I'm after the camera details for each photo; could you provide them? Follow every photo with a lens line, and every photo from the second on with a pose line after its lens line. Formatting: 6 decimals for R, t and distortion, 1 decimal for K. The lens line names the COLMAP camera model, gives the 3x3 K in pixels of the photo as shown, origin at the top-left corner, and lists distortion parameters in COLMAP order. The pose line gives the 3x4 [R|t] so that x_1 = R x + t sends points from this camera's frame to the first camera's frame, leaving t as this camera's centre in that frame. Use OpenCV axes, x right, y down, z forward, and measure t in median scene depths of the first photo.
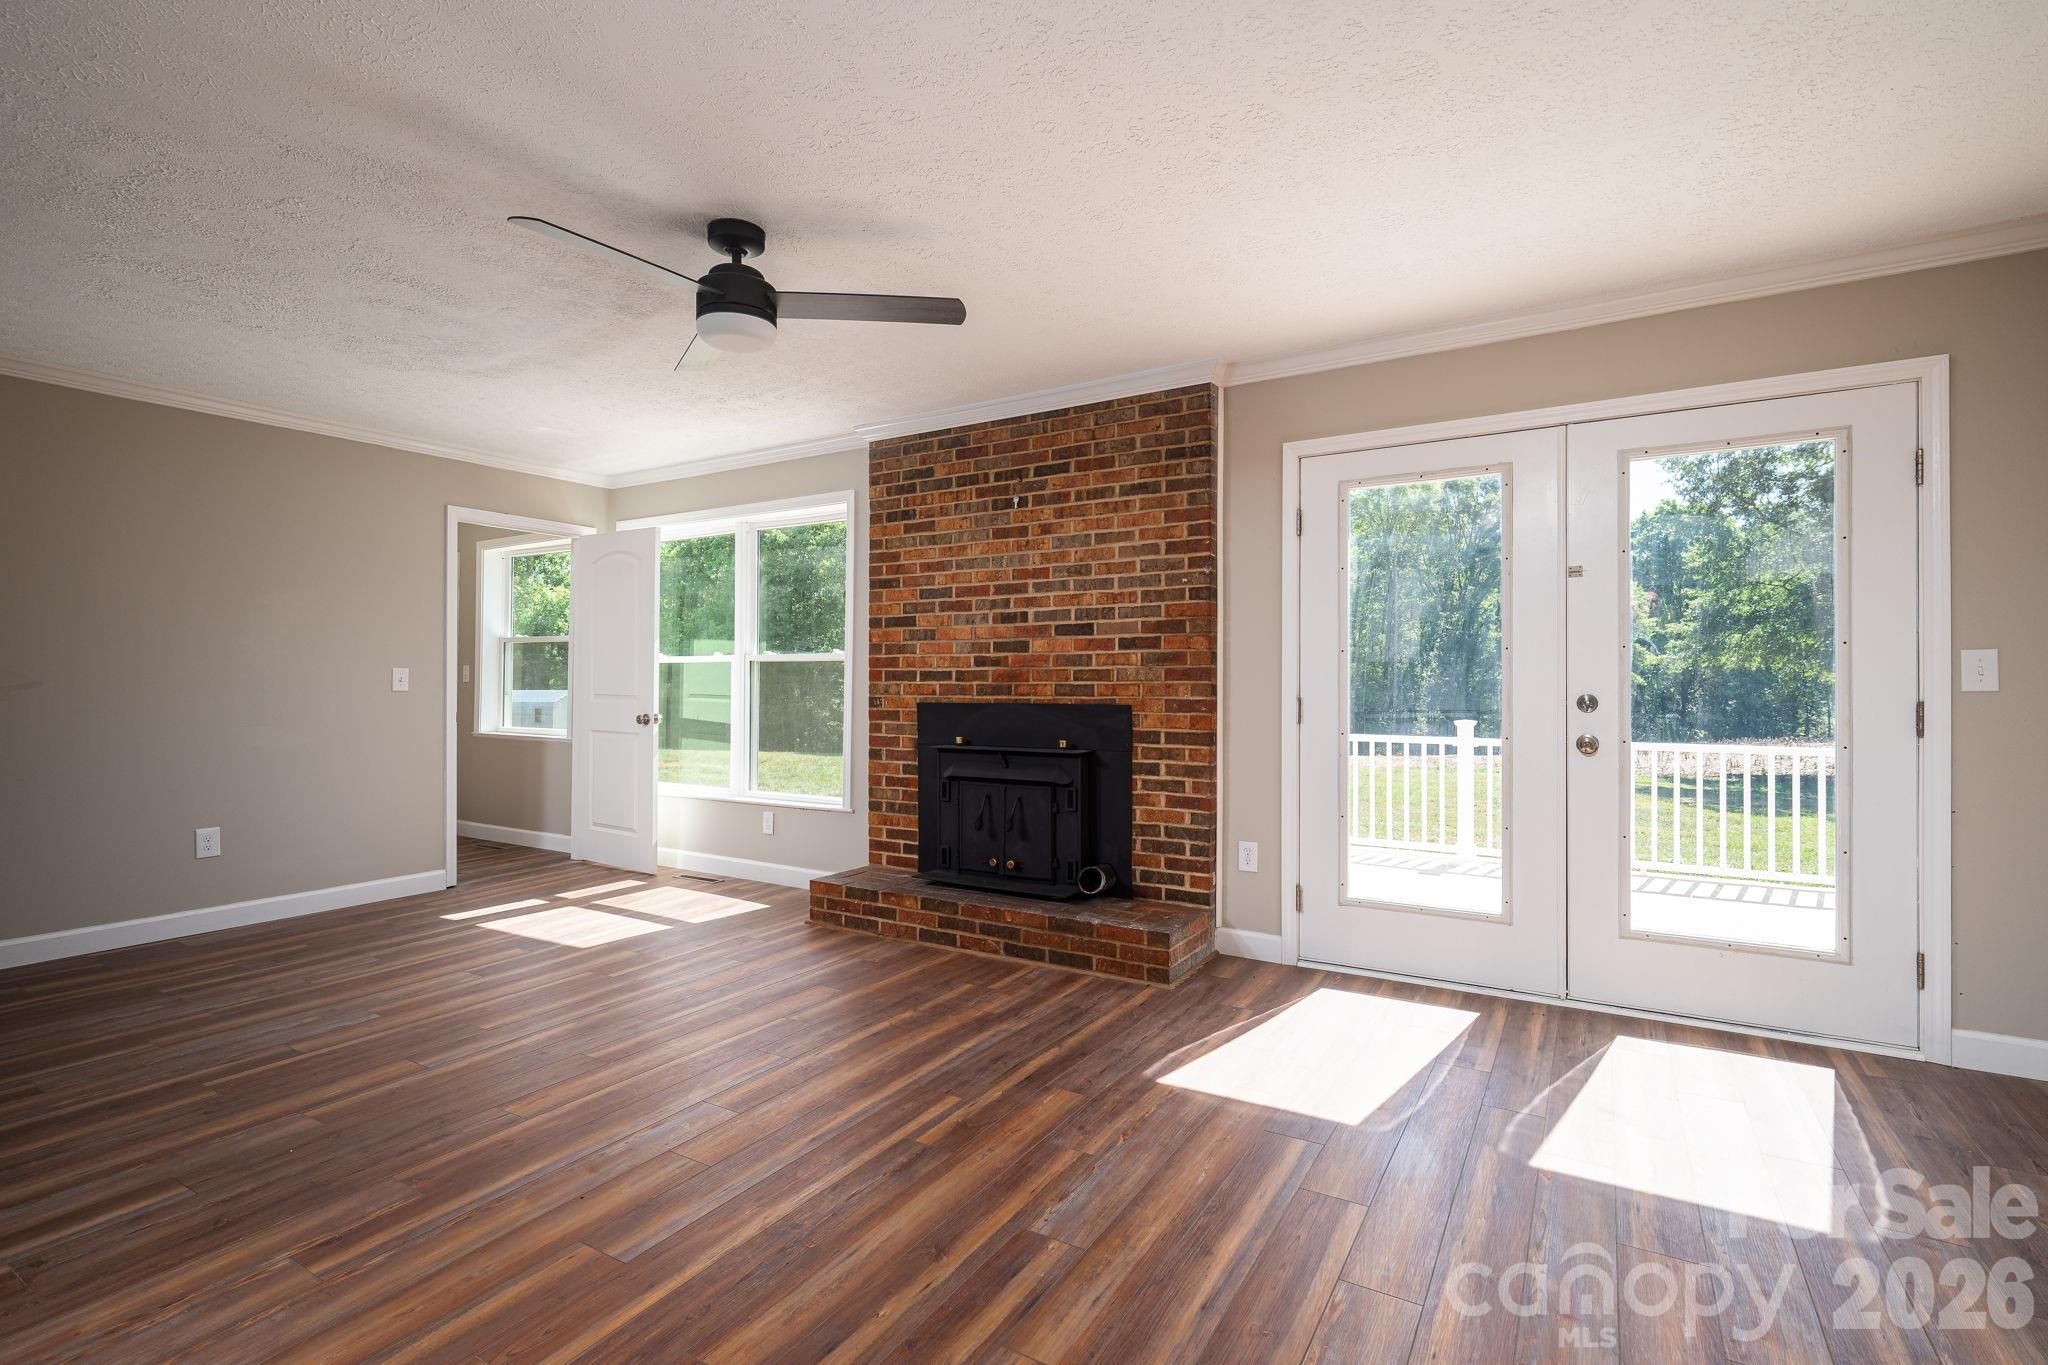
lens RADIAL K [[964.2, 0, 1012.2], [0, 964.2, 678.3], [0, 0, 1]] dist [-0.011440, 0.000425]
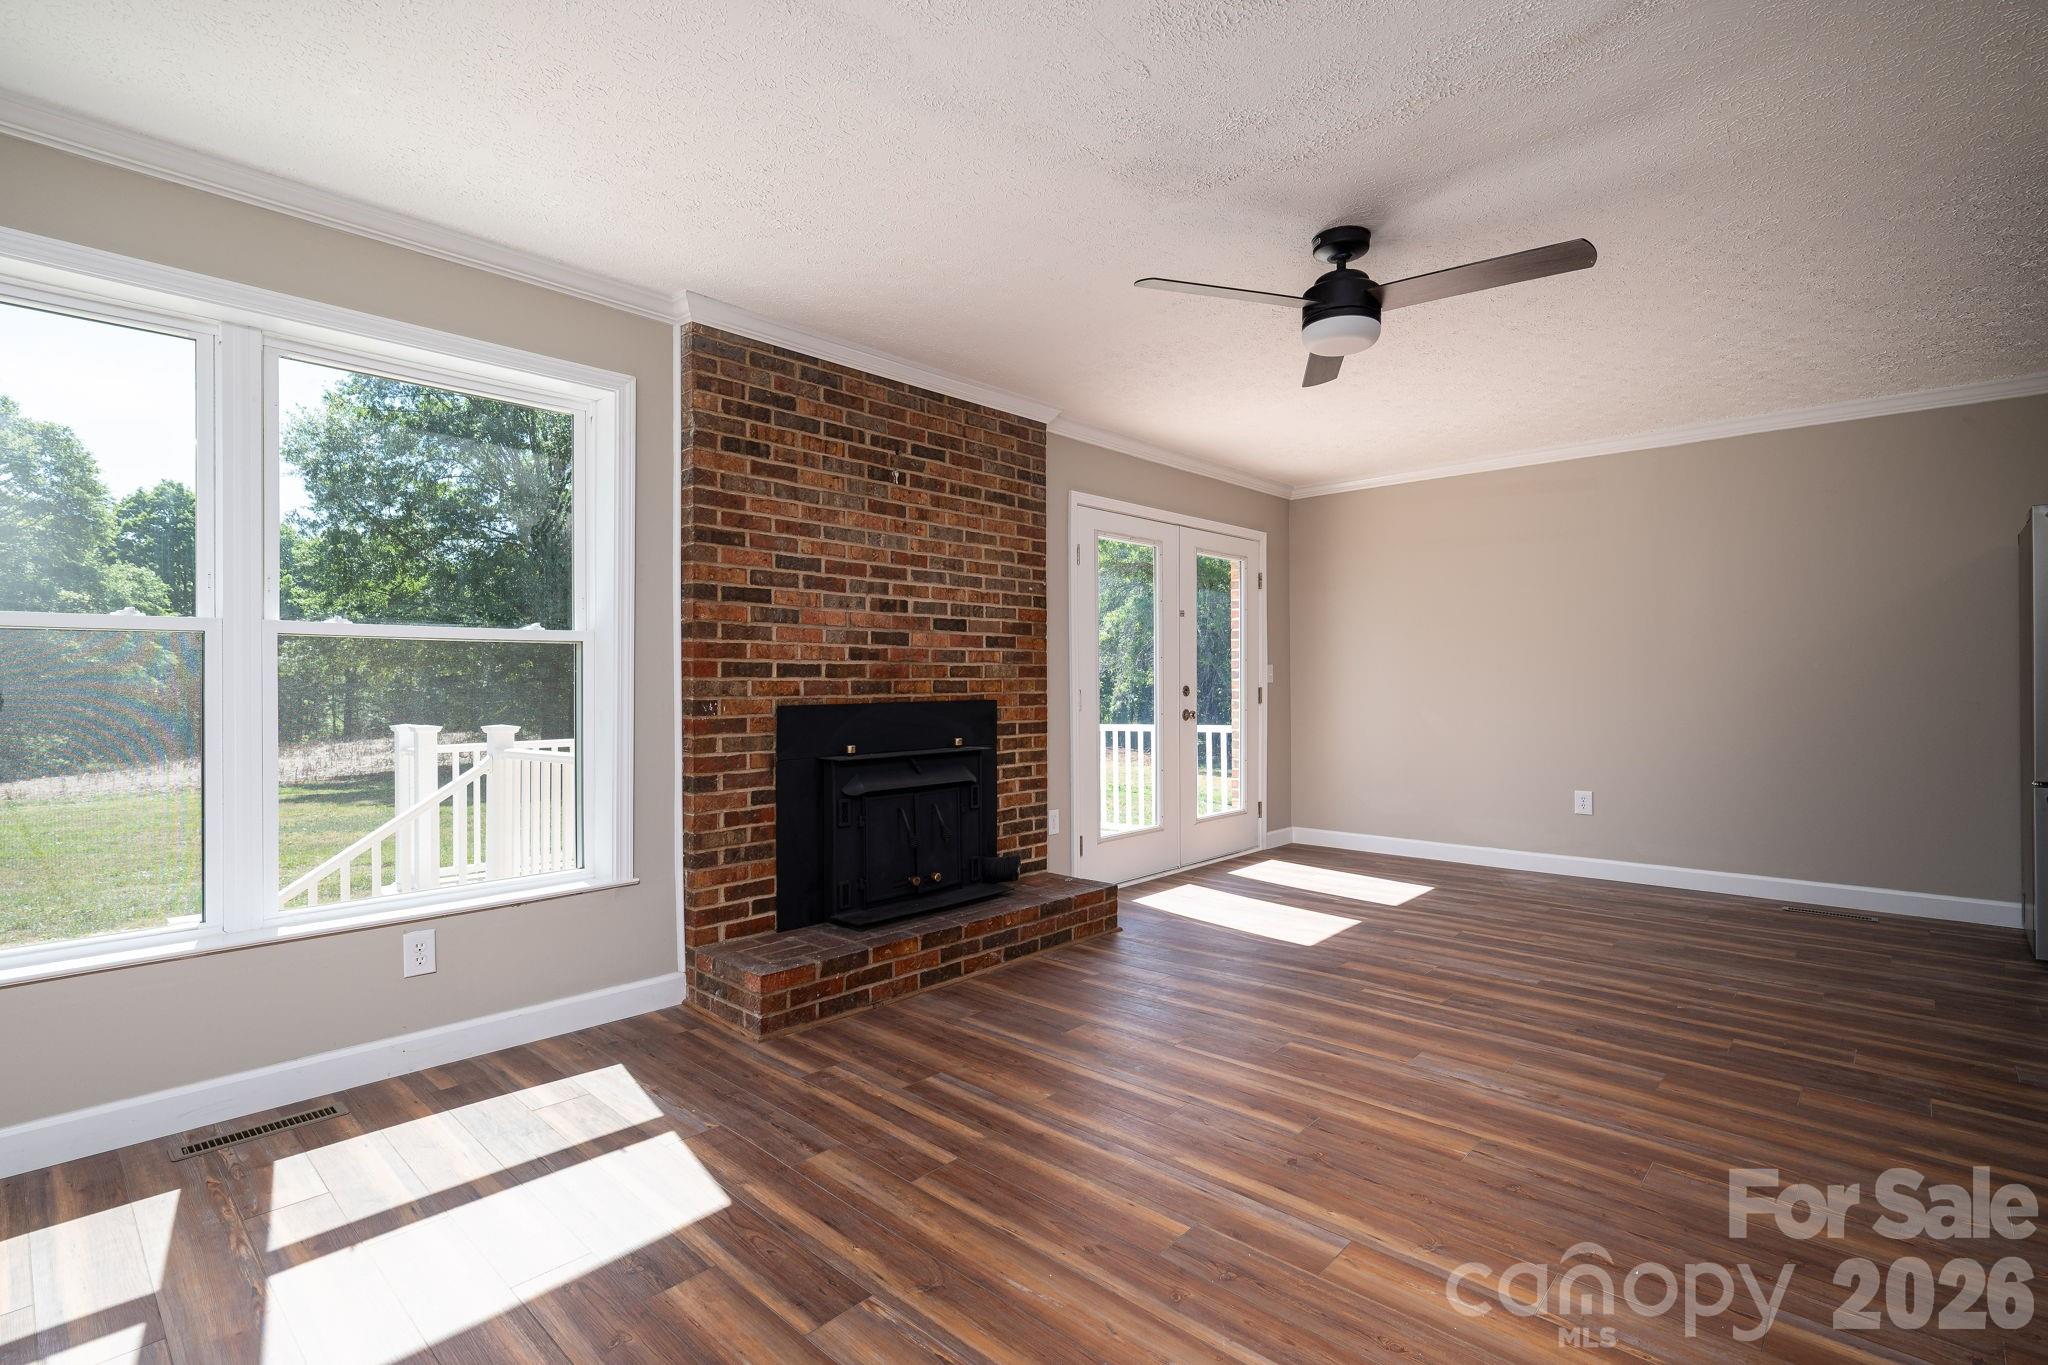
lens RADIAL K [[995.6, 0, 1017.6], [0, 995.6, 679.9], [0, 0, 1]] dist [0.001684, -0.001135]
pose [[0.173541, 0.002393, 0.984824, -0.889635], [0.001005, 0.999996, -0.002607, 0.007850], [-0.984826, 0.001442, 0.173538, 0.735235]]
